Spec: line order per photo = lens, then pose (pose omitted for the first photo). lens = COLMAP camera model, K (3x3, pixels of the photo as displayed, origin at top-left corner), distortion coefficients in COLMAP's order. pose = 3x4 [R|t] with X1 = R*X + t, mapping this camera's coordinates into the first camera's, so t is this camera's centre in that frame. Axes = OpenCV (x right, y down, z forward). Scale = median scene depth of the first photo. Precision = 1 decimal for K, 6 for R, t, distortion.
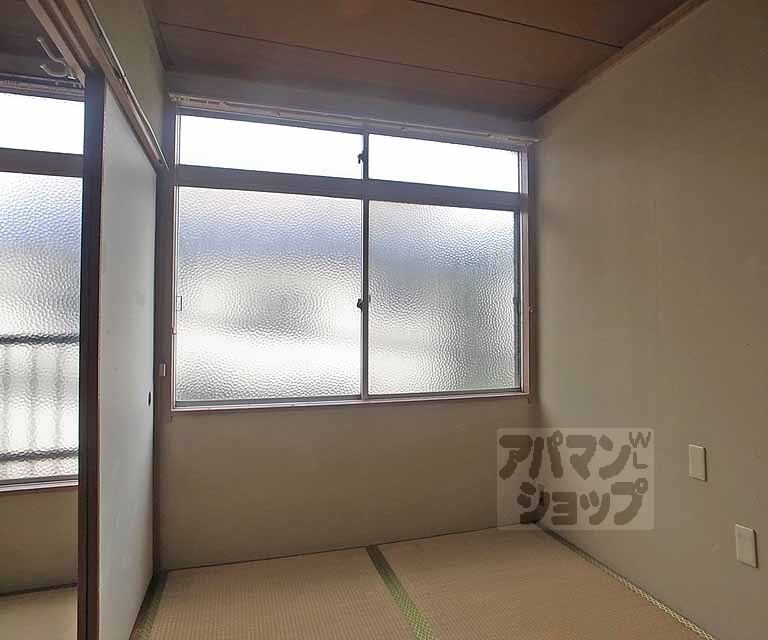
lens RADIAL K [[565.4, 0, 407.1], [0, 565.4, 318.0], [0, 0, 1]] dist [-0.051052, 0.000611]
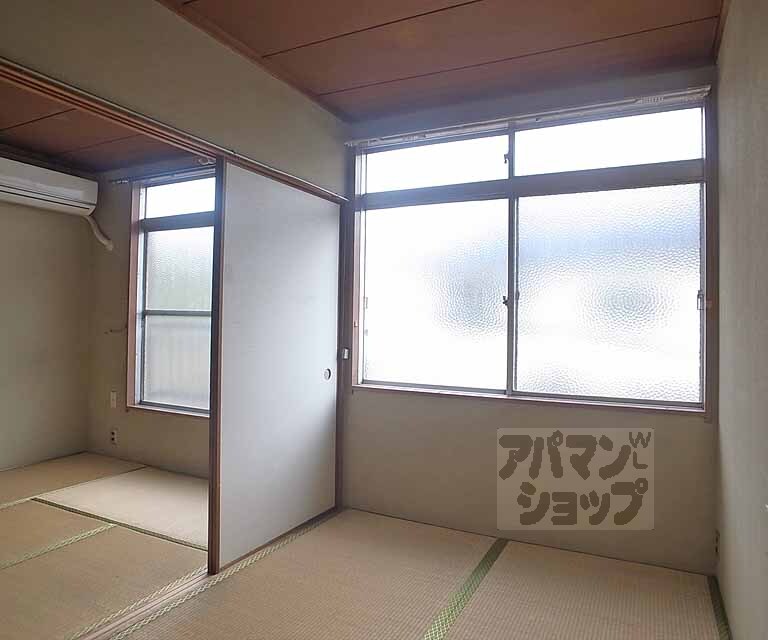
lens RADIAL K [[538.3, 0, 384.0], [0, 538.3, 320.0], [0, 0, 1]] dist [-0.047988, 0.001132]
pose [[0.682210, 0.008123, -0.731111, 0.506826], [-0.002706, 0.999959, 0.008585, 0.001220], [0.731151, -0.003878, 0.682205, 0.187824]]
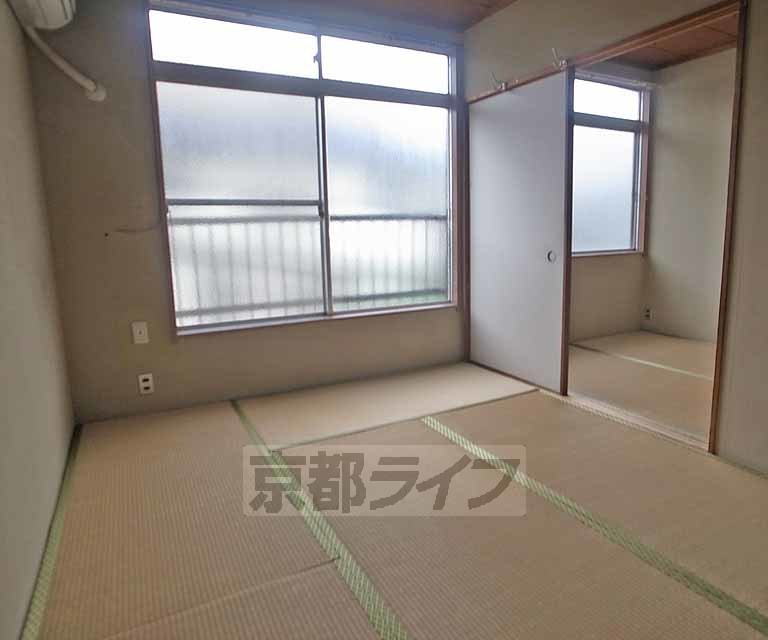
lens RADIAL K [[483.0, 0, 382.9], [0, 483.0, 284.0], [0, 0, 1]] dist [-0.038422, -0.000228]
pose [[0.992850, -0.019926, 0.117698, -0.074532], [0.000021, 0.985999, 0.166748, -0.000220], [-0.119373, -0.165554, 0.978950, -0.027995]]
